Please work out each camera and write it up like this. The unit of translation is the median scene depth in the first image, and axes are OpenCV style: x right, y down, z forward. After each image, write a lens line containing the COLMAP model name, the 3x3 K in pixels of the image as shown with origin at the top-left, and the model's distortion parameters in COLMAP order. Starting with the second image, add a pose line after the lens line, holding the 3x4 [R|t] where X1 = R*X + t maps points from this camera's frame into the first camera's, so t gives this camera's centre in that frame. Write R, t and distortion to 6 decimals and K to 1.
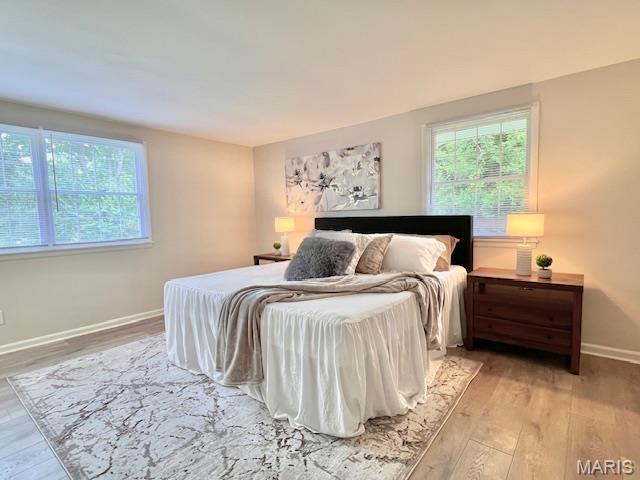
lens RADIAL K [[336.6, 0, 320.2], [0, 336.6, 240.4], [0, 0, 1]] dist [-0.005107, -0.001435]
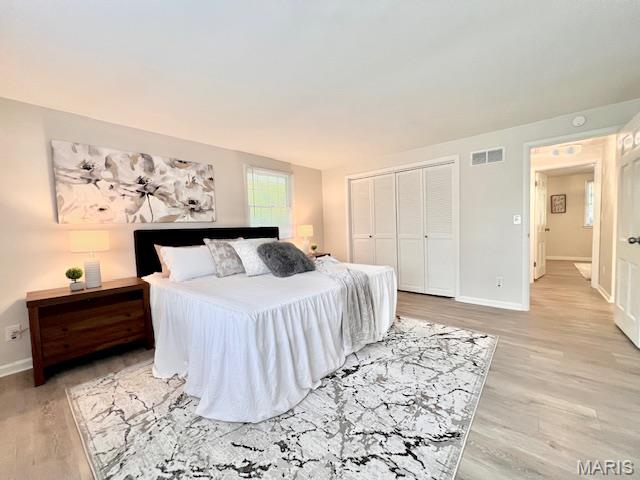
lens RADIAL K [[257.6, 0, 319.3], [0, 257.6, 240.2], [0, 0, 1]] dist [0.003489, 0.000686]
pose [[0.013871, -0.031484, 0.999408, -0.697270], [0.095637, 0.994964, 0.030016, -0.021056], [-0.995320, 0.095164, 0.016812, 0.607773]]
